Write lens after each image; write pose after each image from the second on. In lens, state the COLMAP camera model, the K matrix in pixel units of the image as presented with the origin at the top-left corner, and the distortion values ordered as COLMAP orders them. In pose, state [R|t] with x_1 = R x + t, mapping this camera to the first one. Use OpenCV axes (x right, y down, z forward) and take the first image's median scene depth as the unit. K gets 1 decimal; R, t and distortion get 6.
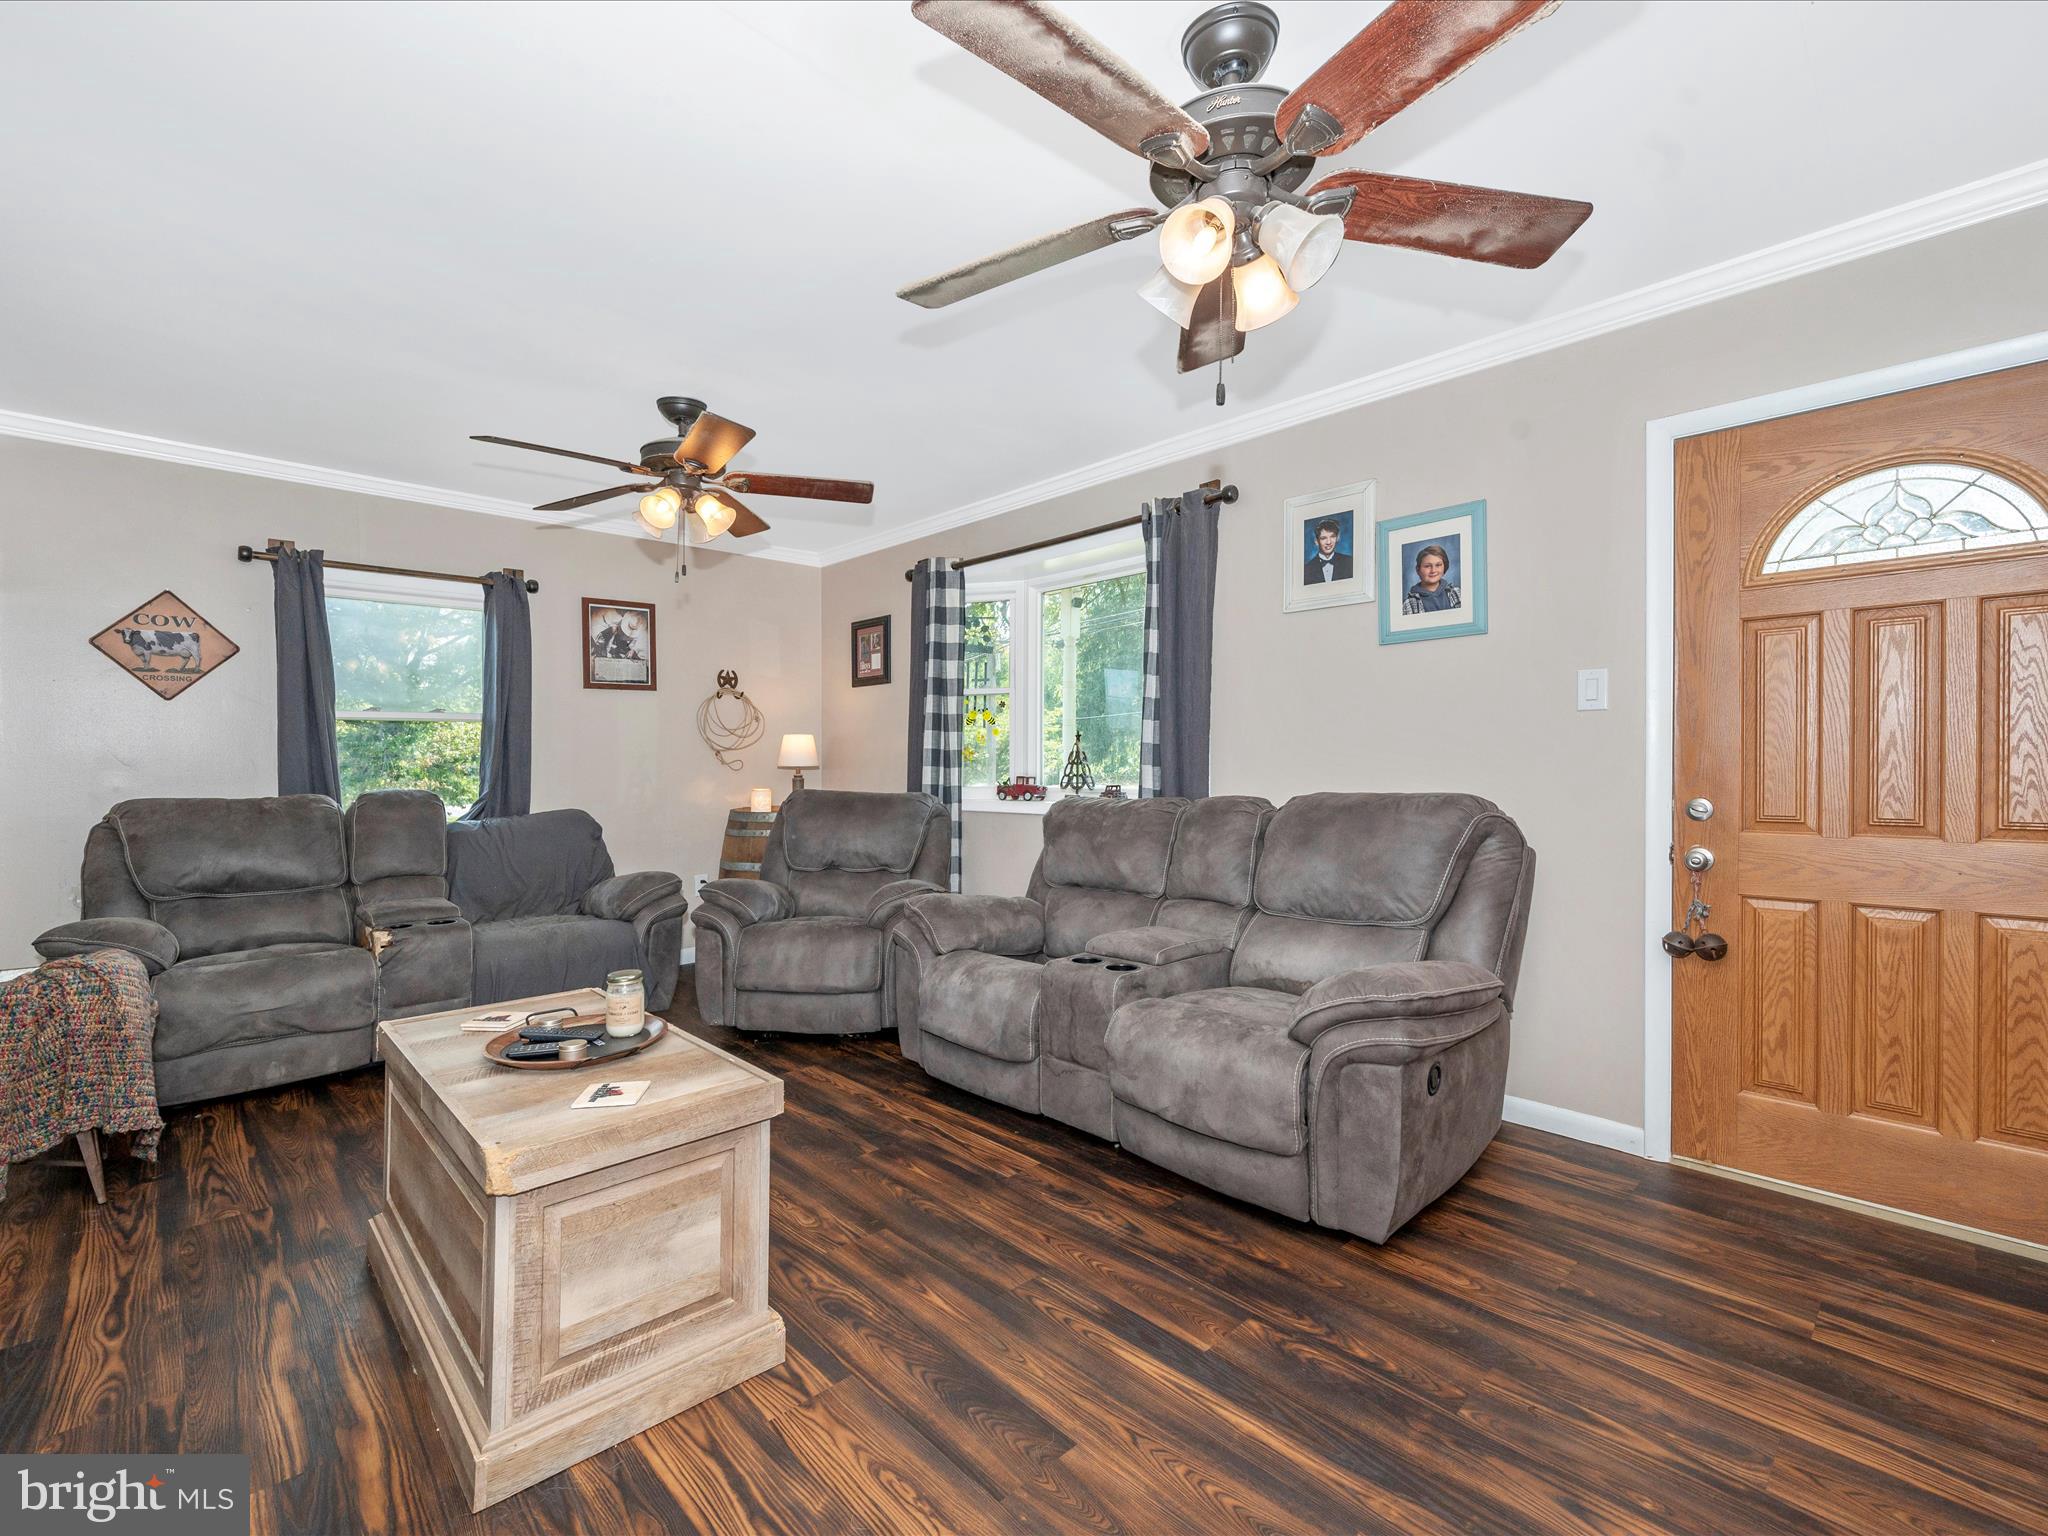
lens RADIAL K [[913.5, 0, 1036.5], [0, 913.5, 748.1], [0, 0, 1]] dist [-0.000381, 0.000139]
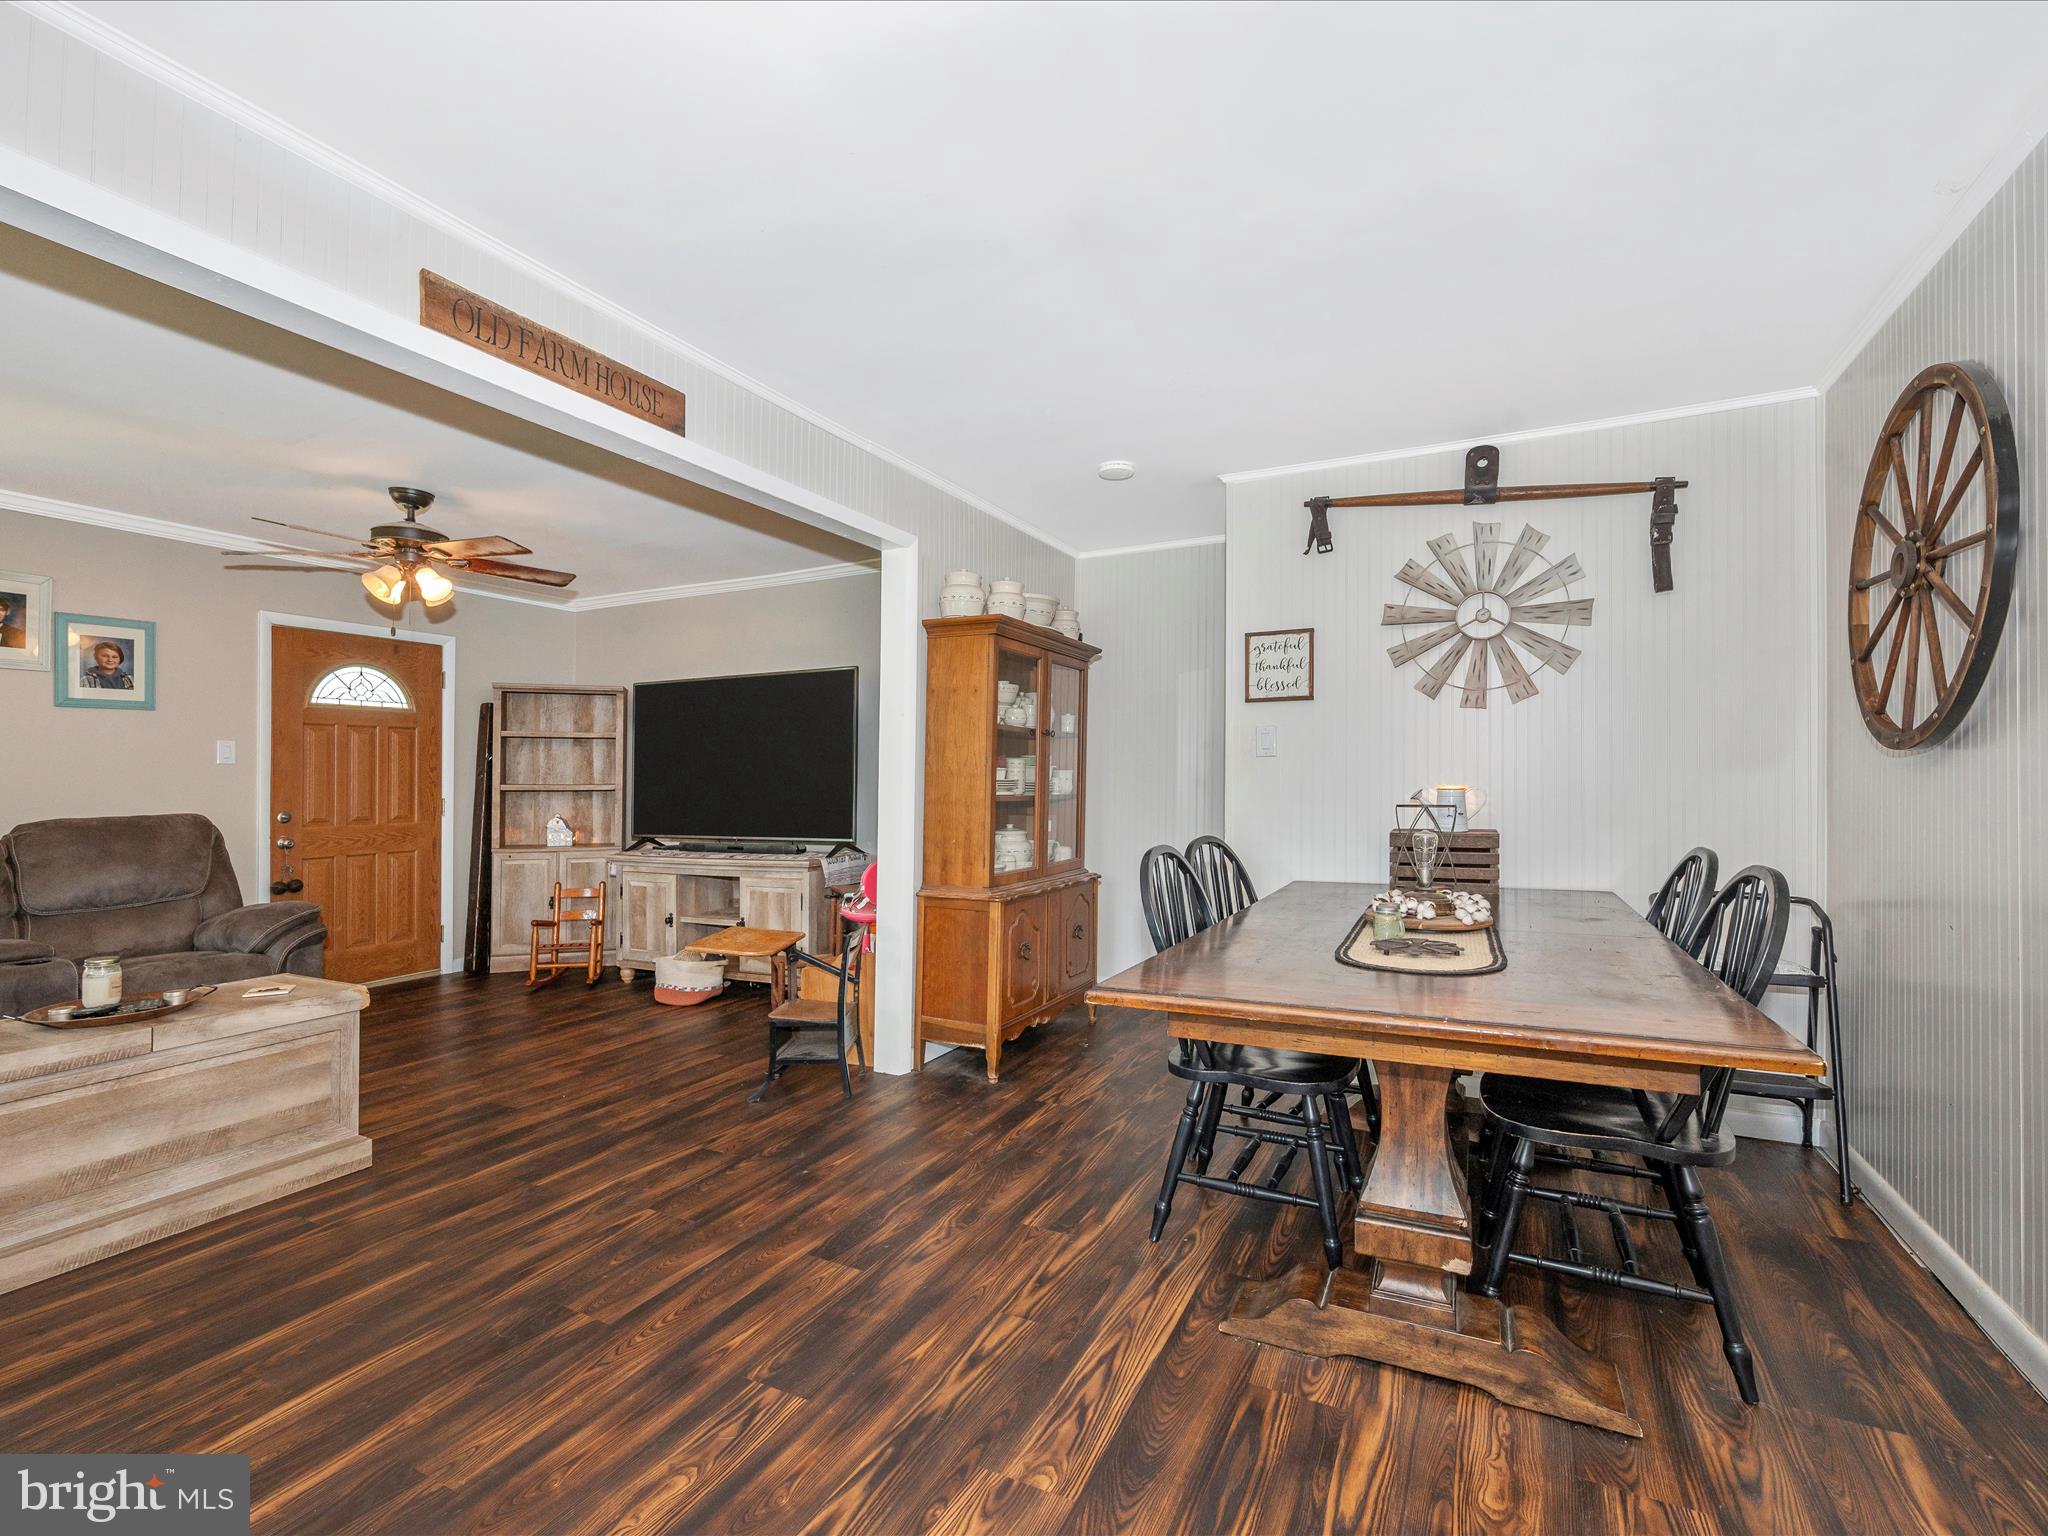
lens RADIAL K [[905.3, 0, 1006.8], [0, 905.3, 803.6], [0, 0, 1]] dist [0.002111, 0.000000]
pose [[-0.331507, -0.011071, 0.943388, -1.278429], [0.001413, 0.999924, 0.012231, 0.012416], [-0.943452, 0.005388, -0.331466, 0.151239]]
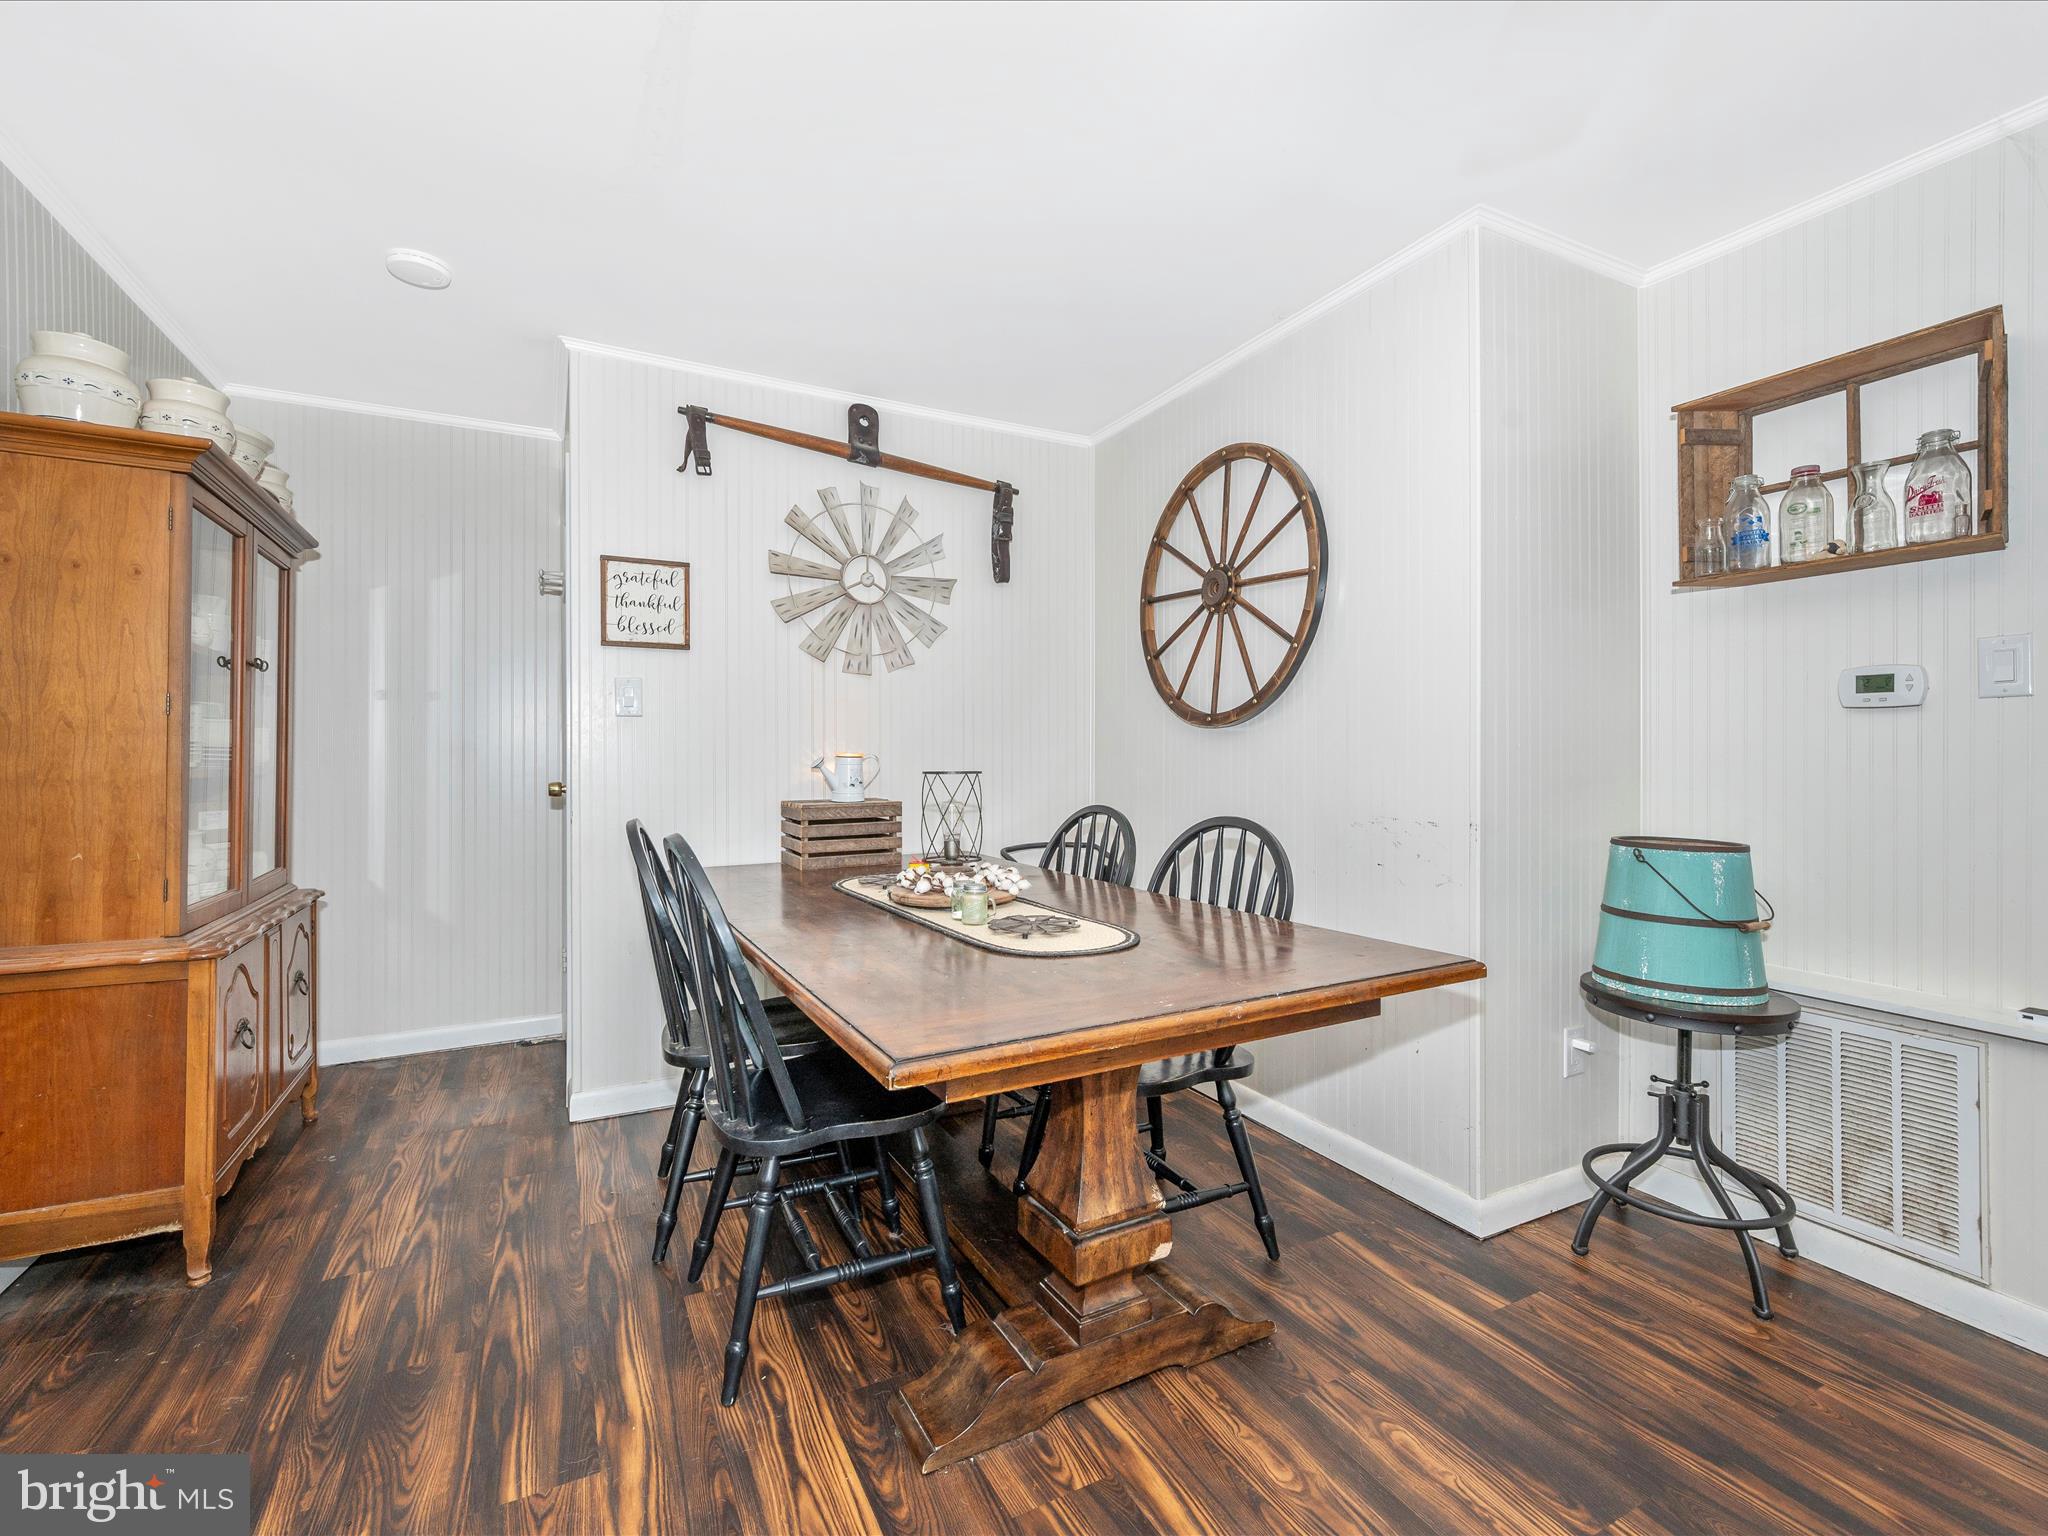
lens RADIAL K [[922.8, 0, 1010.0], [0, 922.8, 779.7], [0, 0, 1]] dist [0.000945, 0.000018]
pose [[-0.958934, 0.001423, 0.283625, -0.937440], [0.007218, 0.999786, 0.019388, 0.015972], [-0.283537, 0.020639, -0.958739, 0.240117]]
